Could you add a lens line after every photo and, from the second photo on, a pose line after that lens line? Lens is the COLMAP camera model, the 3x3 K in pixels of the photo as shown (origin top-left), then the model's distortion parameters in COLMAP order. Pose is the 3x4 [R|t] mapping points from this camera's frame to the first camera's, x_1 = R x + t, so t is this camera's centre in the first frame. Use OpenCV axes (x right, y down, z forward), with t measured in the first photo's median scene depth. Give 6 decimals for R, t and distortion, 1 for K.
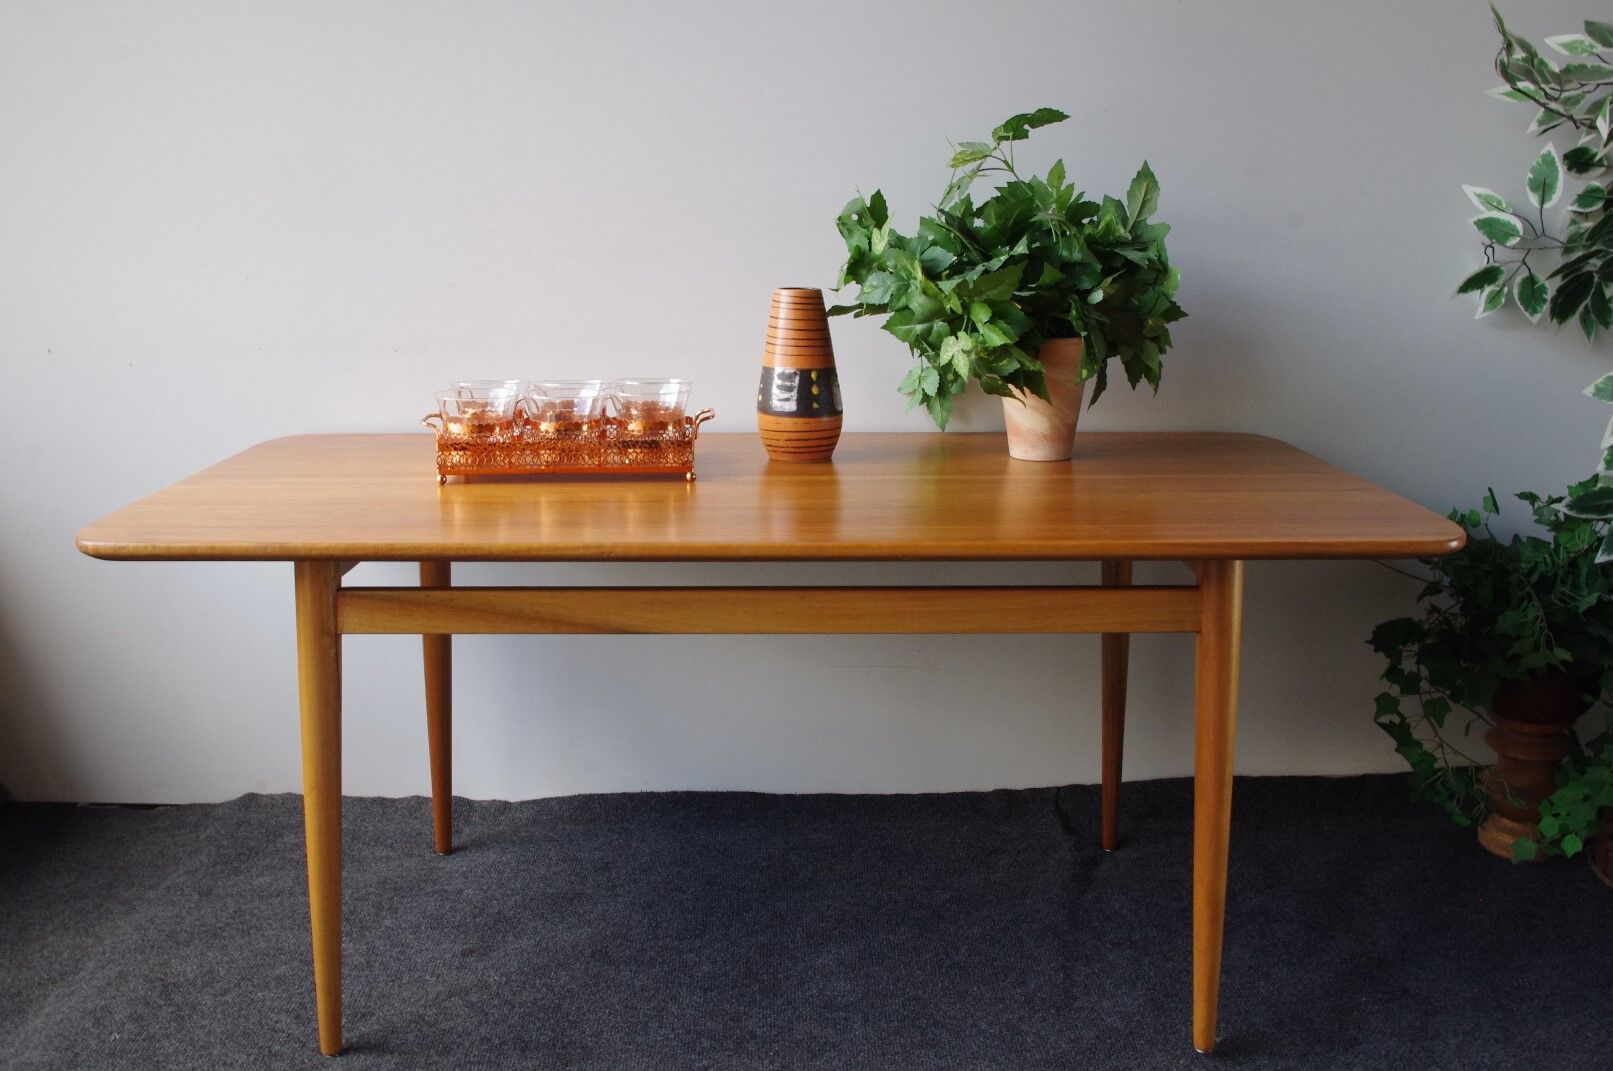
lens RADIAL K [[1484.6, 0, 789.2], [0, 1484.6, 520.5], [0, 0, 1]] dist [-0.064339, 0.000000]
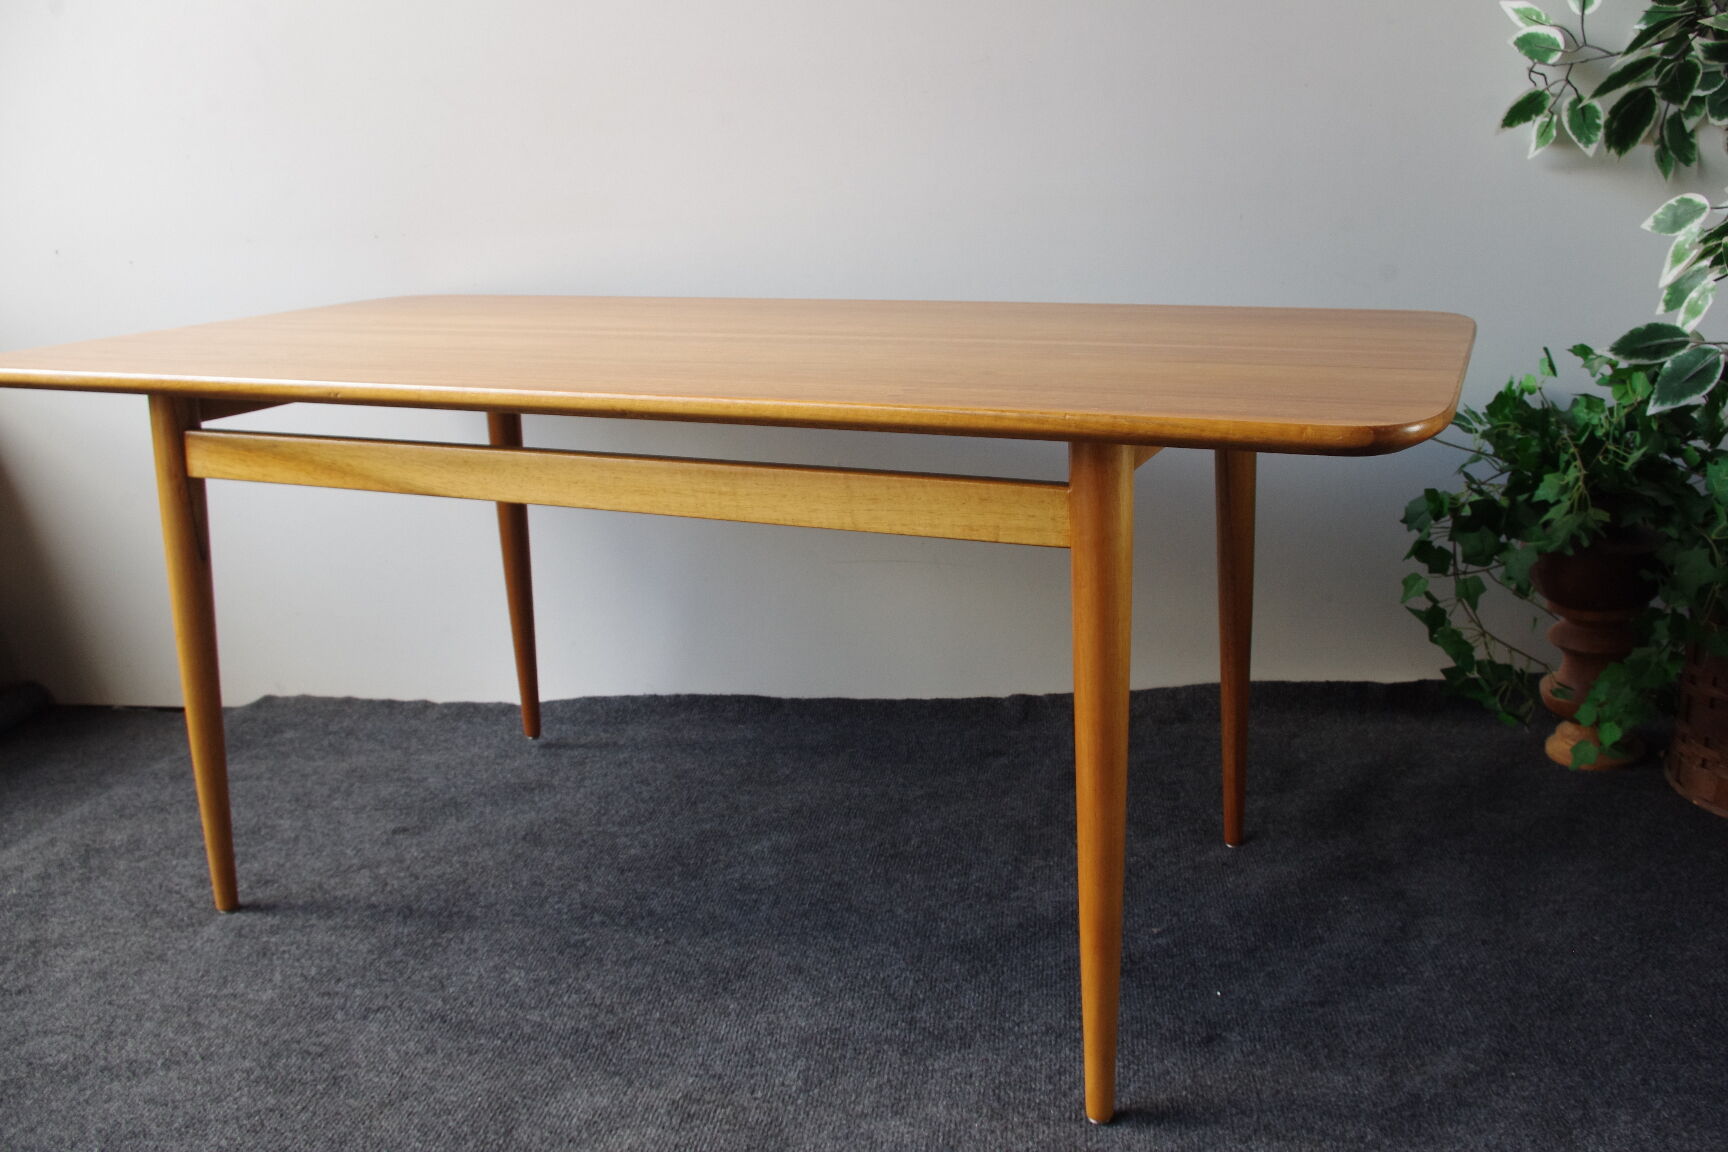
lens RADIAL K [[1443.7, 0, 891.7], [0, 1443.7, 566.0], [0, 0, 1]] dist [-0.079496, 0.030780]
pose [[0.992084, -0.006668, -0.125402, 0.218379], [0.008544, 0.999859, 0.014424, 0.106211], [0.125288, -0.015381, 0.992001, 0.108941]]
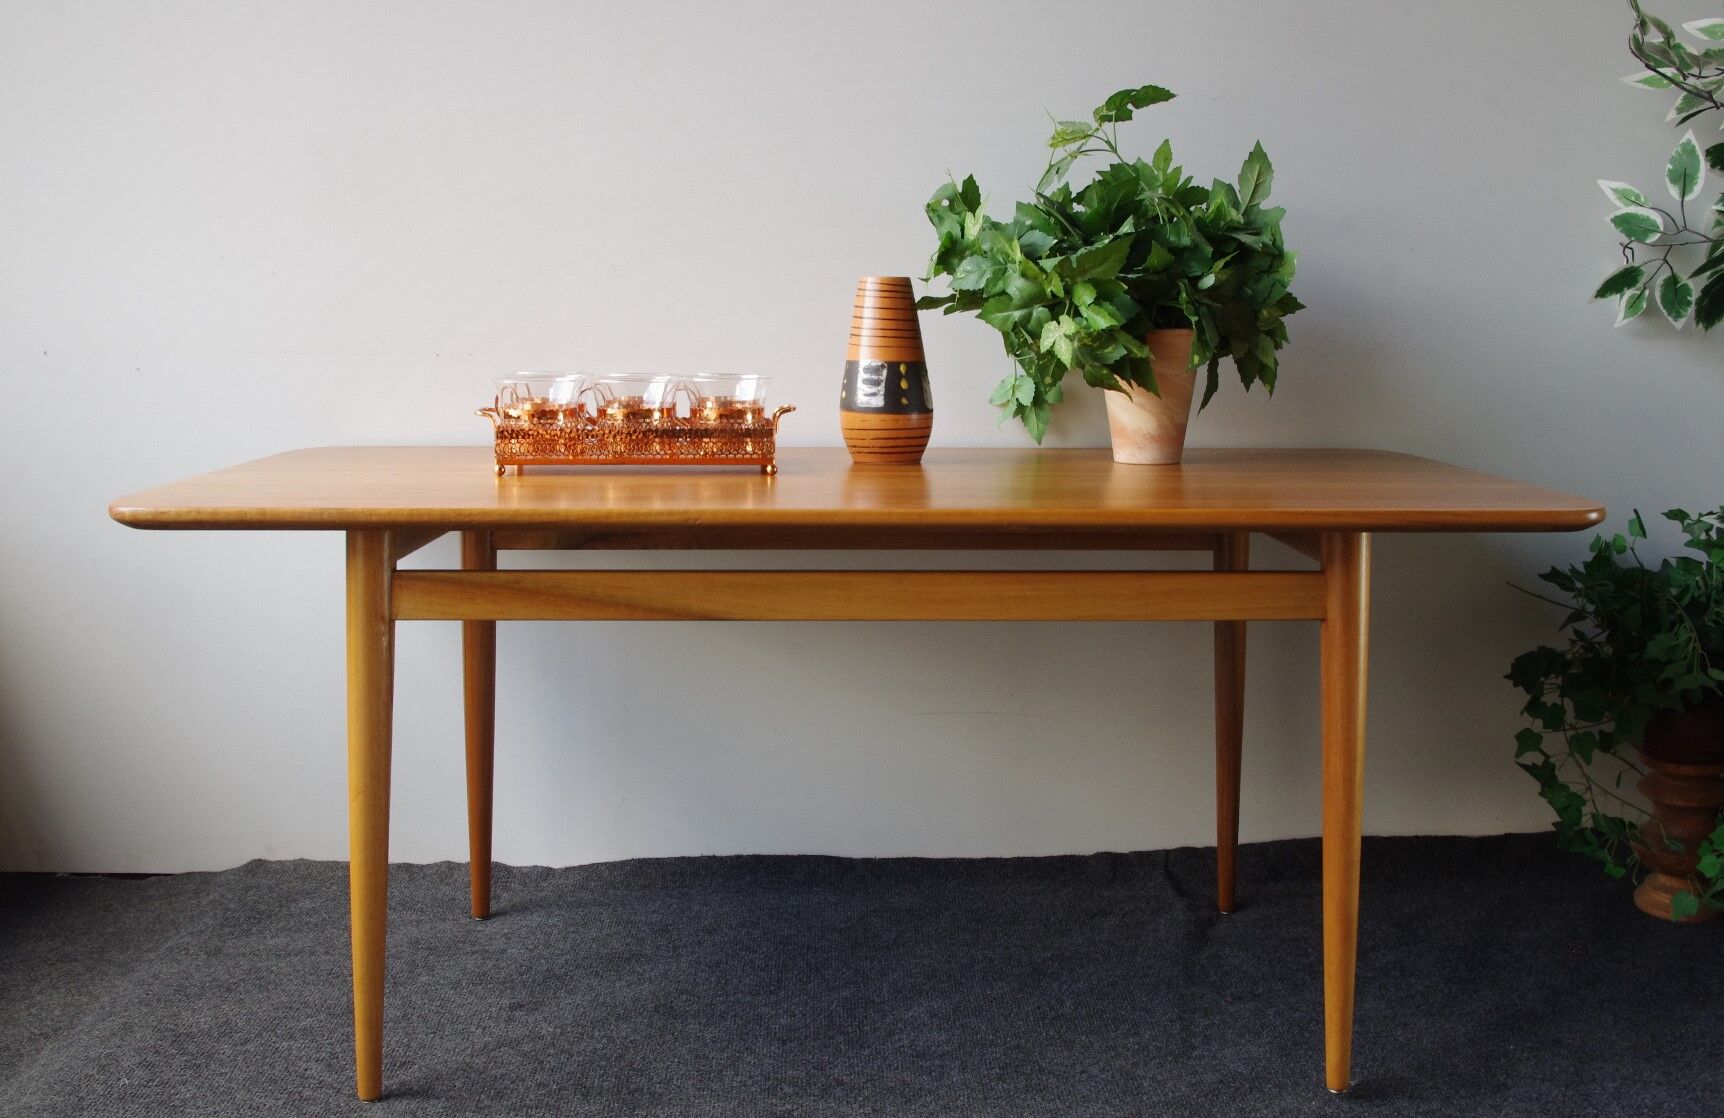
lens RADIAL K [[1742.0, 0, 882.1], [0, 1742.0, 565.8], [0, 0, 1]] dist [-0.049401, 0.000000]
pose [[0.999578, 0.001776, 0.028987, -0.026918], [0.000012, 0.998104, -0.061547, 0.089790], [-0.029041, 0.061521, 0.997683, -0.070532]]
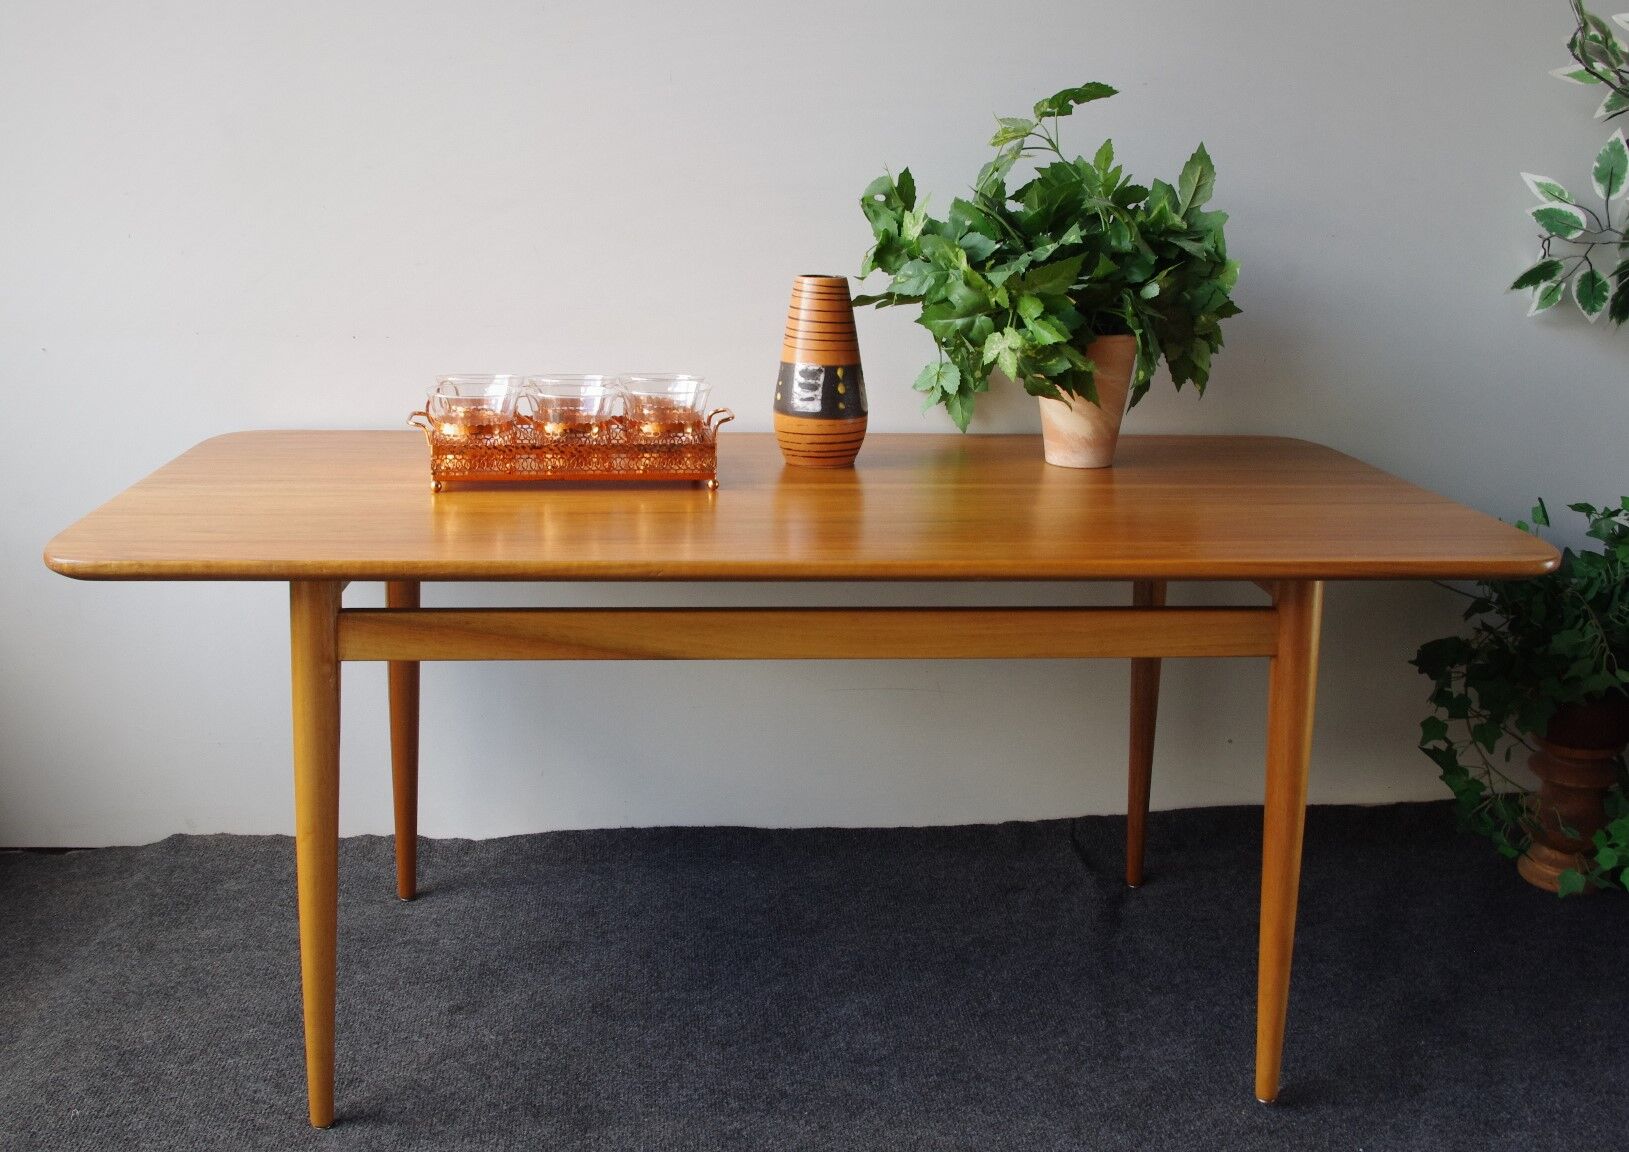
lens RADIAL K [[1656.5, 0, 787.1], [0, 1656.5, 568.1], [0, 0, 1]] dist [-0.053914, 0.000000]
pose [[0.997390, 0.001751, 0.072183, -0.087390], [-0.004081, 0.999475, 0.032137, -0.010392], [-0.072089, -0.032348, 0.996874, -0.013316]]
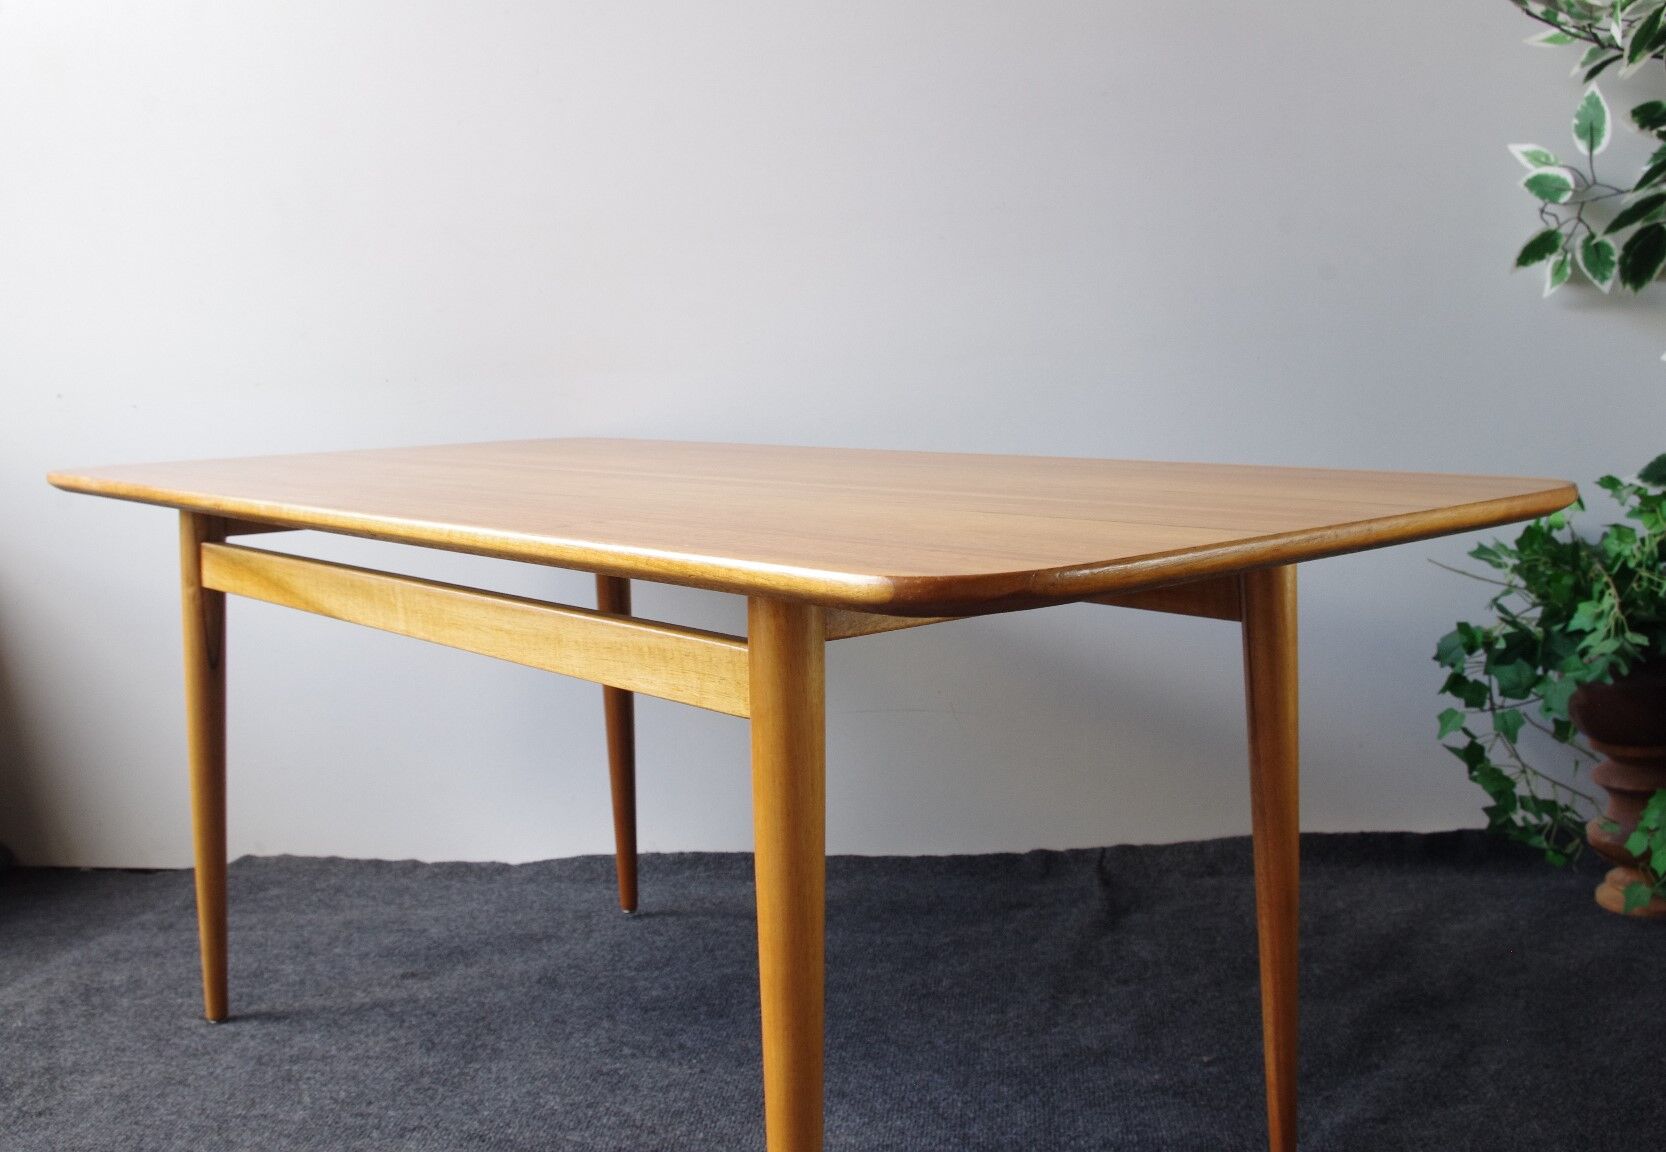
lens RADIAL K [[1606.9, 0, 818.4], [0, 1606.9, 579.4], [0, 0, 1]] dist [-0.057342, 0.000000]
pose [[0.990485, -0.024592, -0.135402, 0.179263], [0.008056, 0.992578, -0.121345, 0.166345], [0.137382, 0.119099, 0.983332, 0.010517]]
